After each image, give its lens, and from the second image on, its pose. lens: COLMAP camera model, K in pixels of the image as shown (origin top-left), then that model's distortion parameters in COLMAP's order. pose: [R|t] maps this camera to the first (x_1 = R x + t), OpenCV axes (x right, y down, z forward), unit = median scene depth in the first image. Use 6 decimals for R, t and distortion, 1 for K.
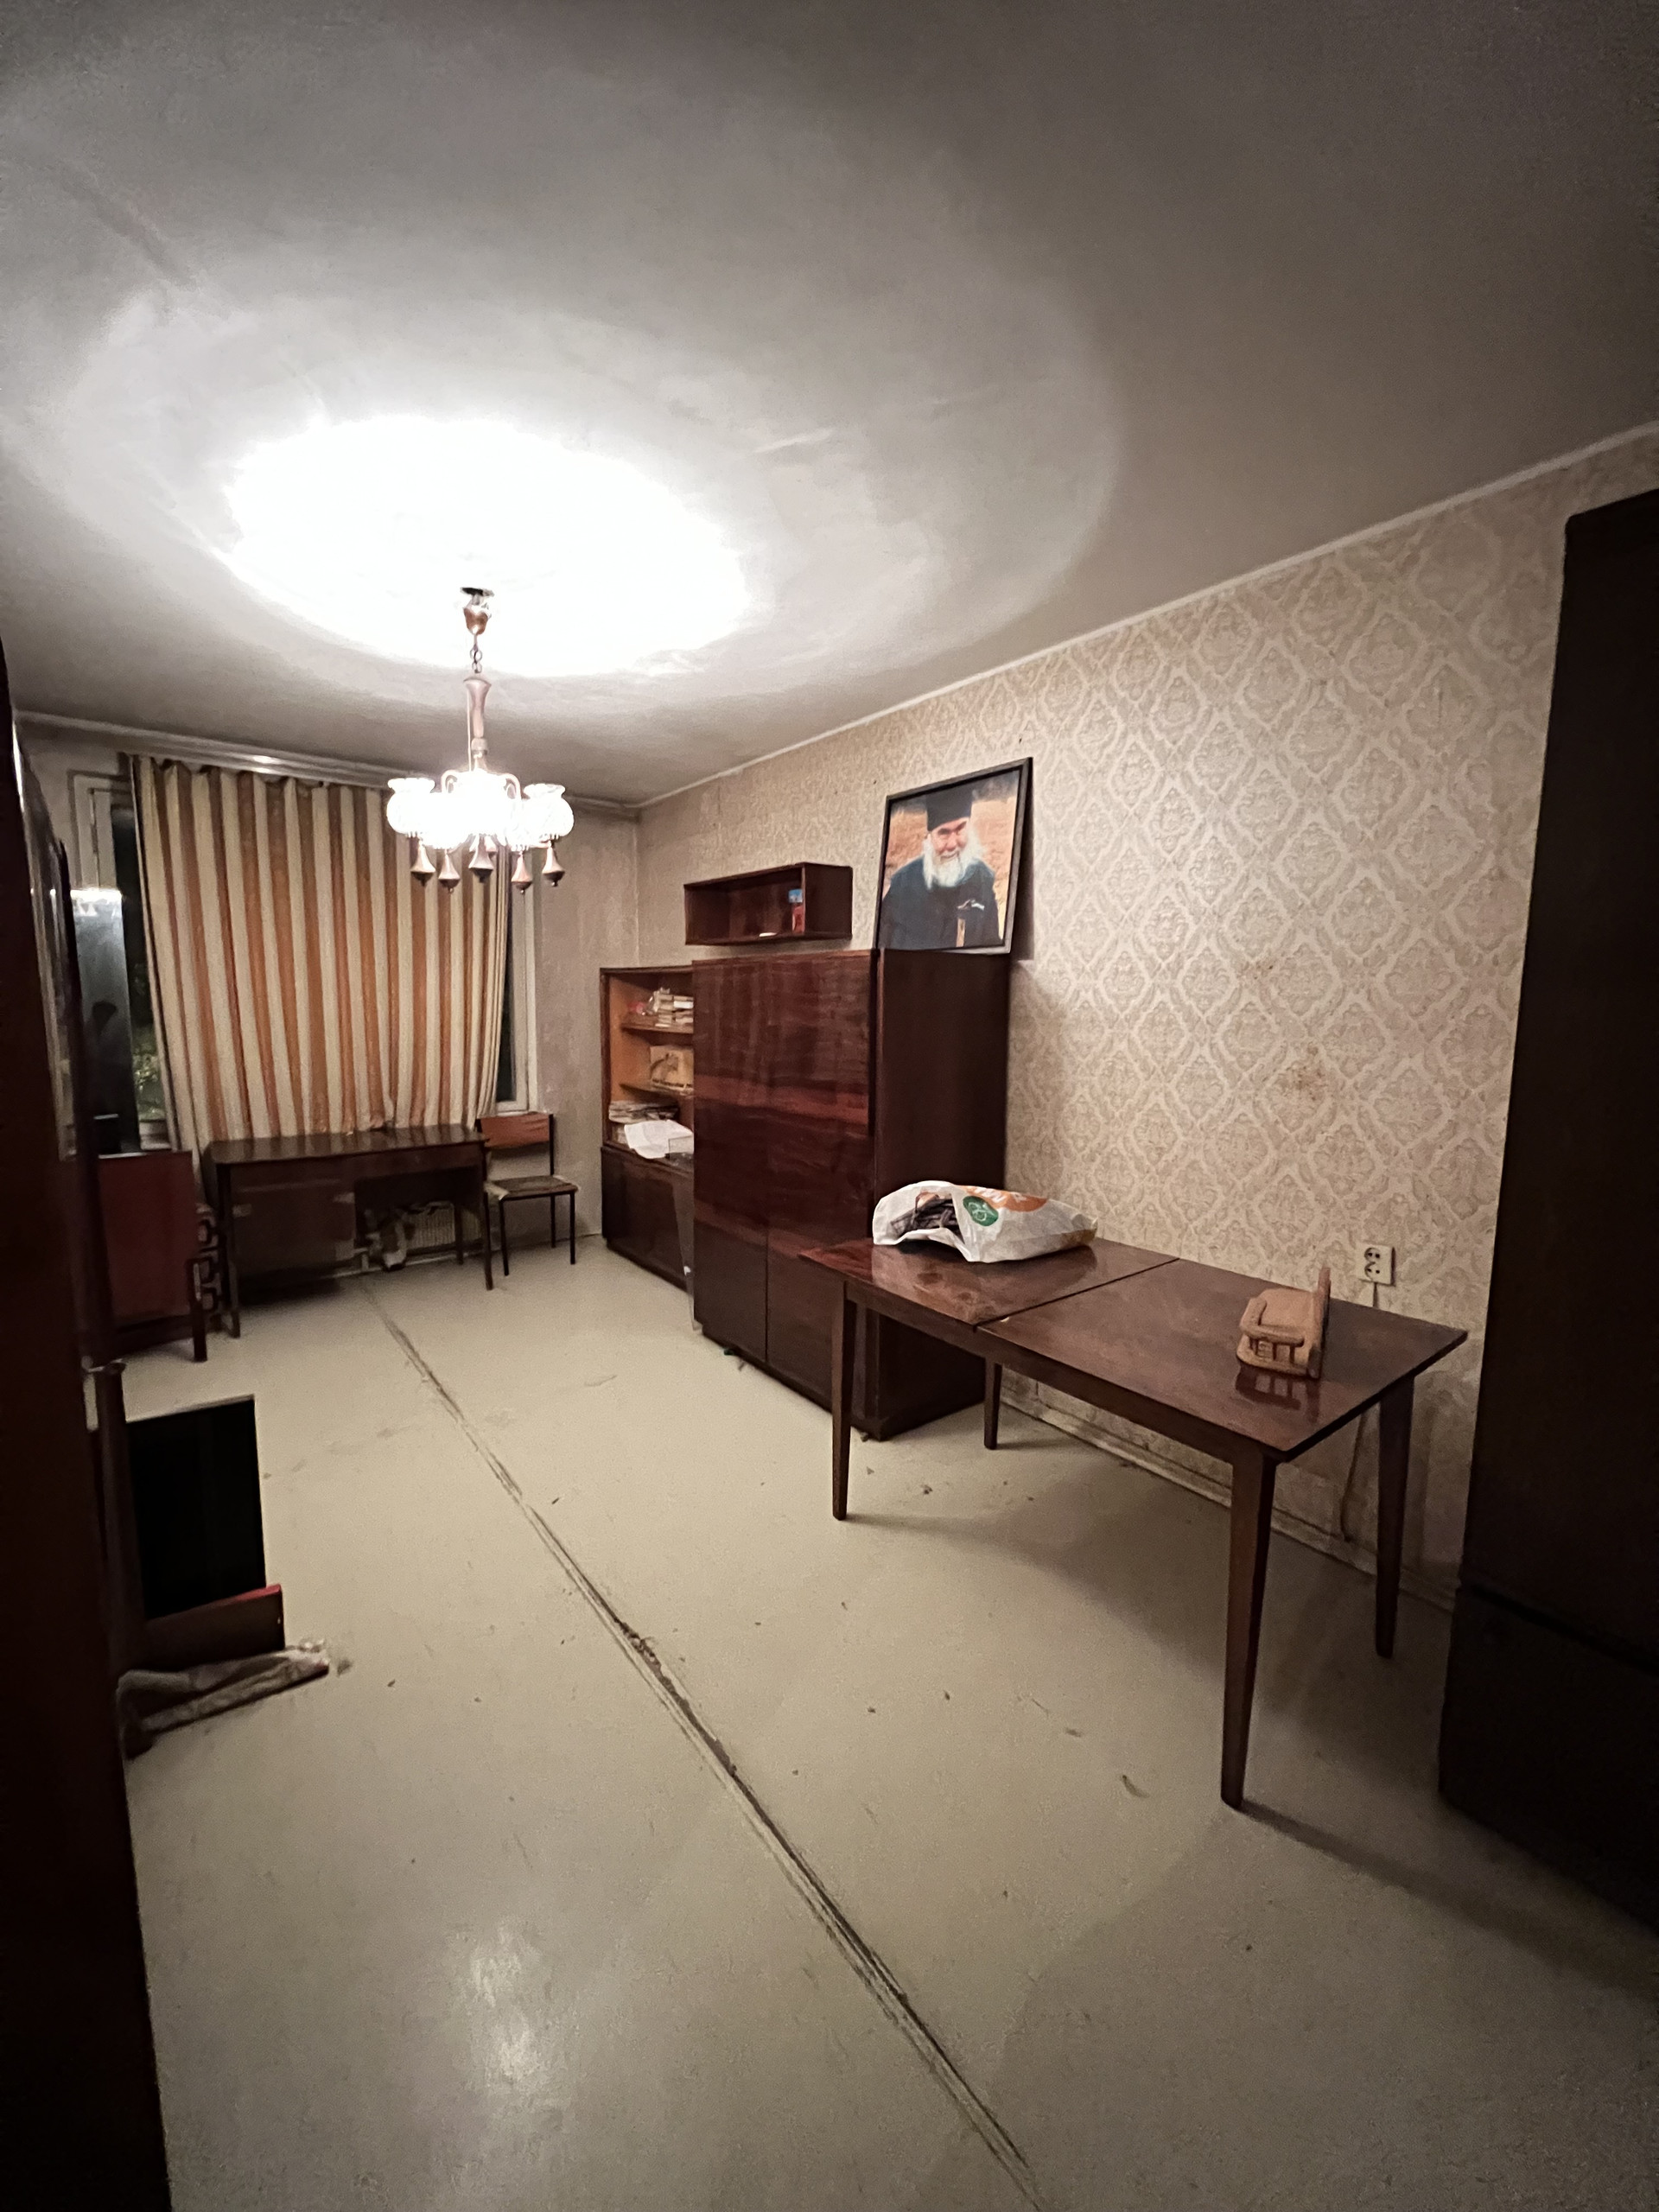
lens RADIAL K [[880.6, 0, 829.5], [0, 880.6, 1106.0], [0, 0, 1]] dist [0.001577, -0.000174]
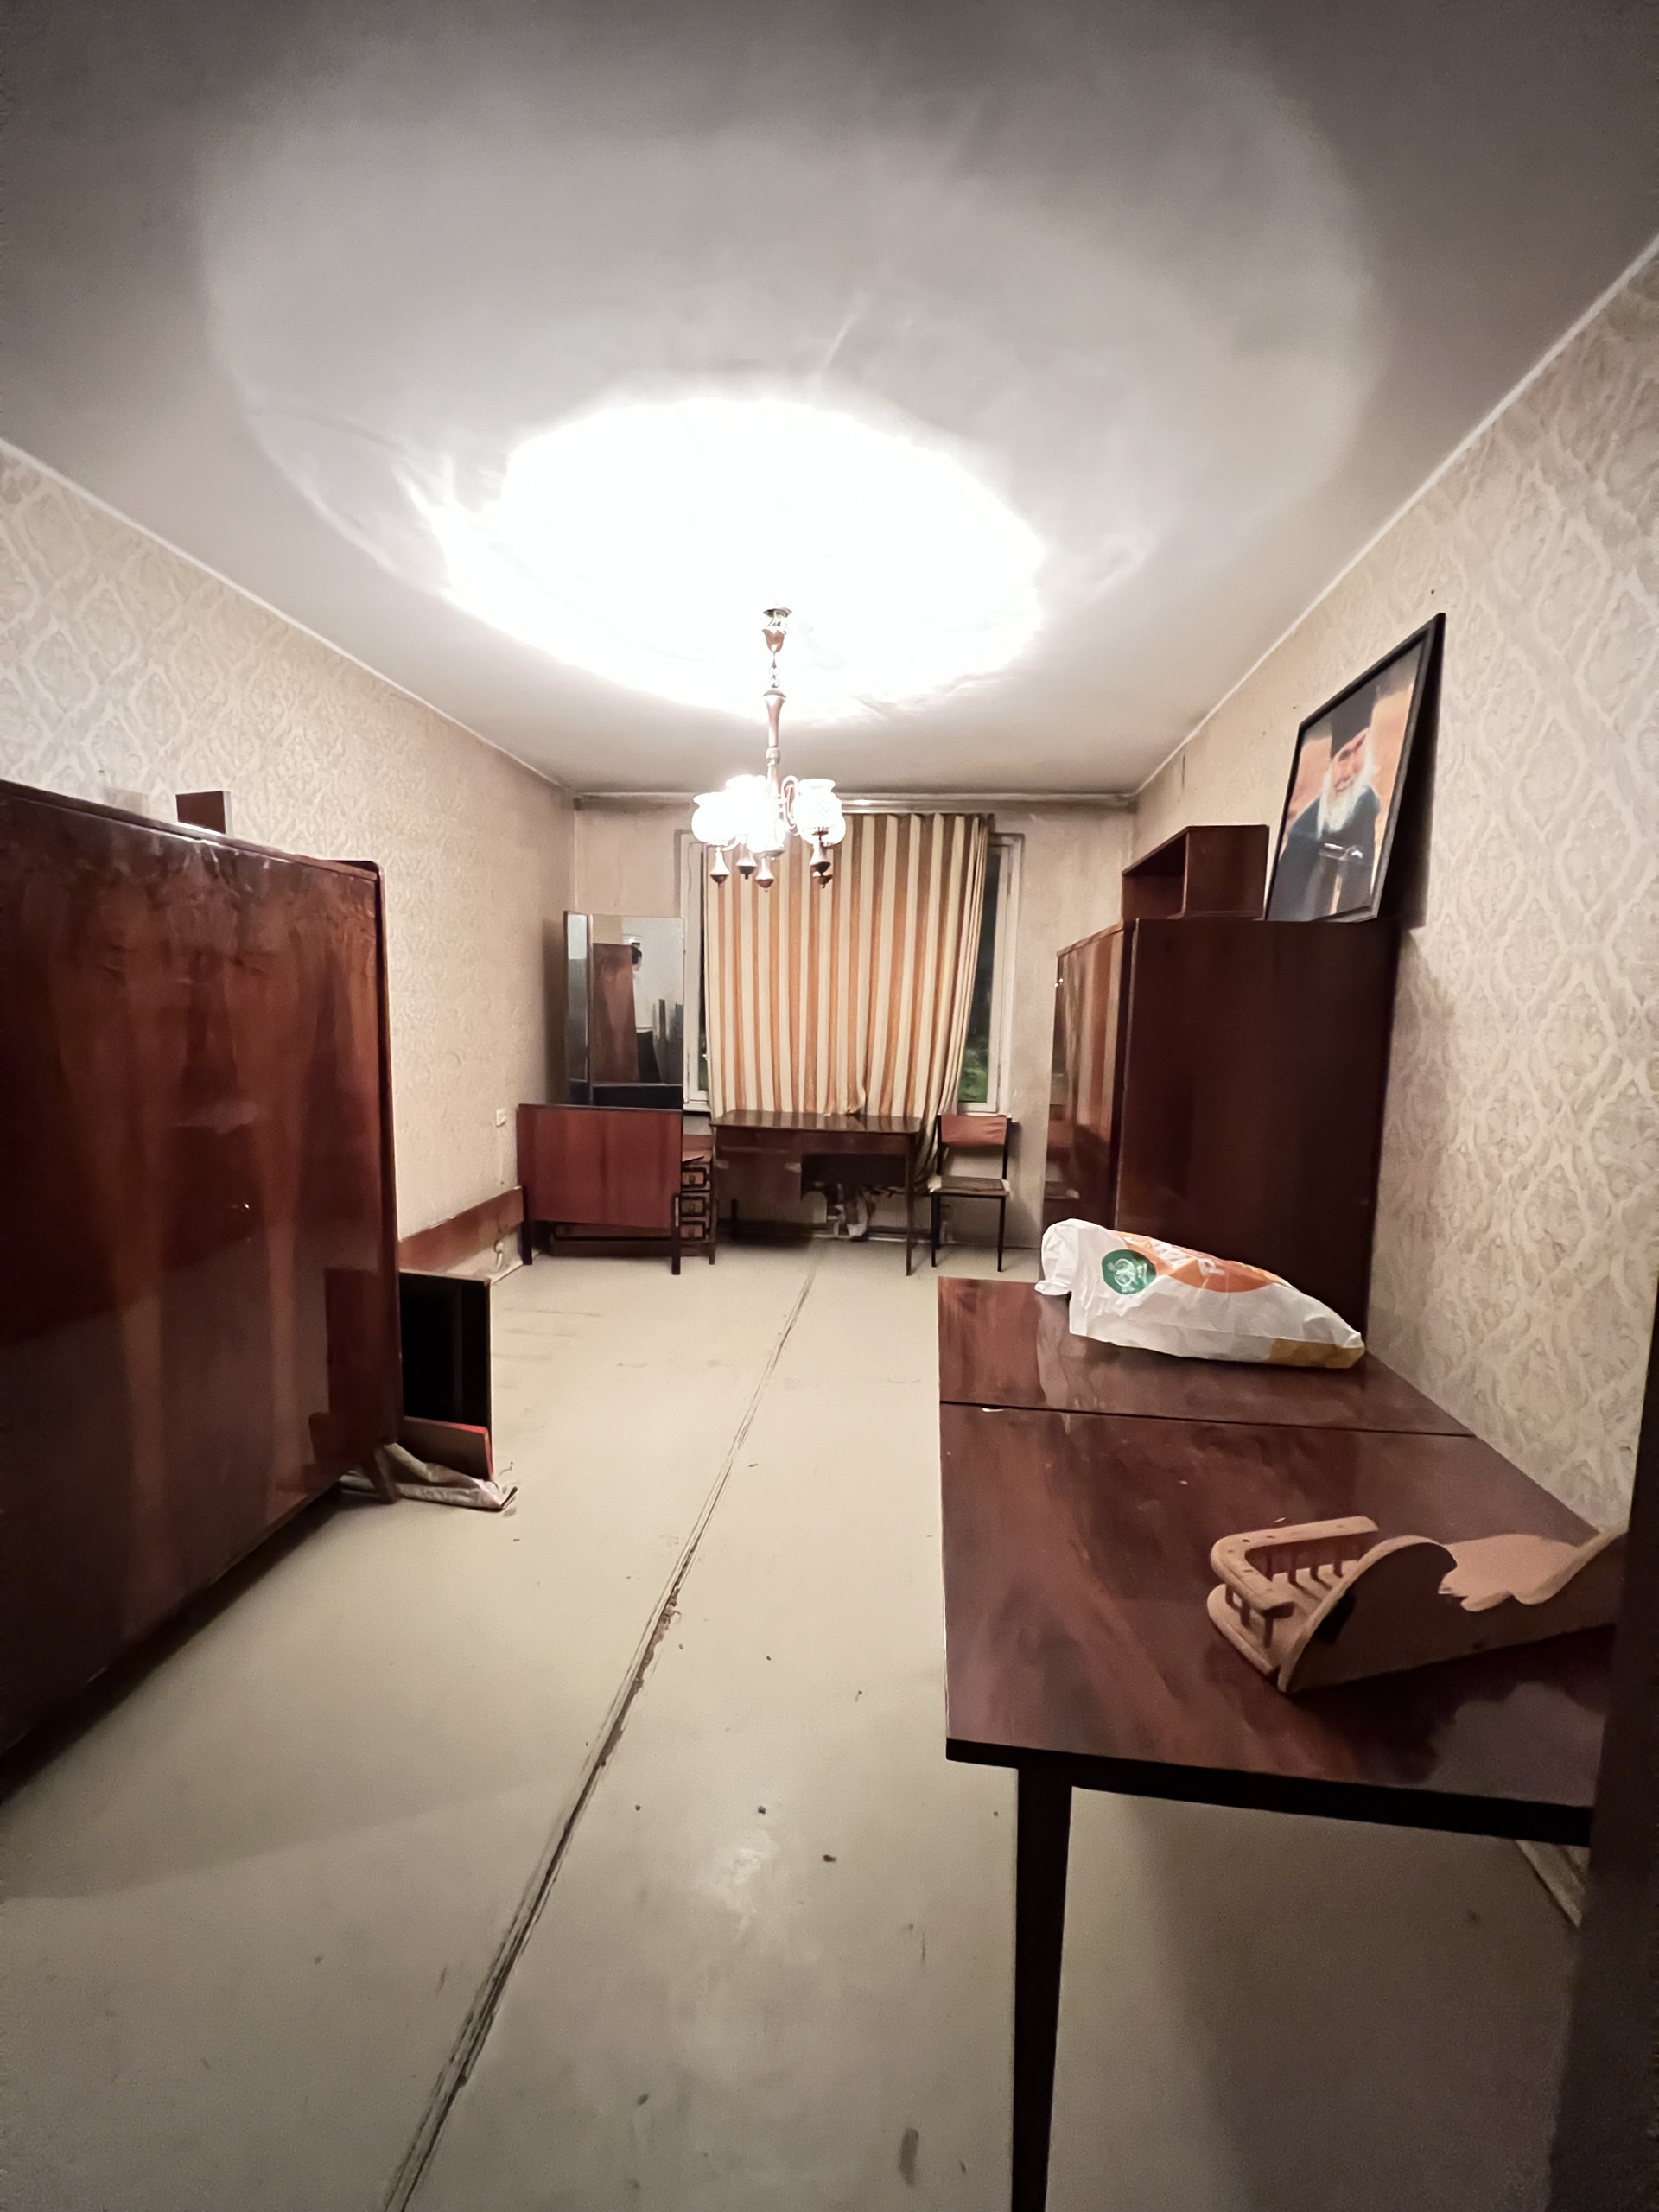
lens RADIAL K [[880.6, 0, 829.5], [0, 880.6, 1106.0], [0, 0, 1]] dist [0.001577, -0.000174]
pose [[0.719928, 0.086564, -0.688629, 0.369112], [-0.102442, 0.994577, 0.017925, -0.002440], [0.686447, 0.057640, 0.724892, 0.237671]]
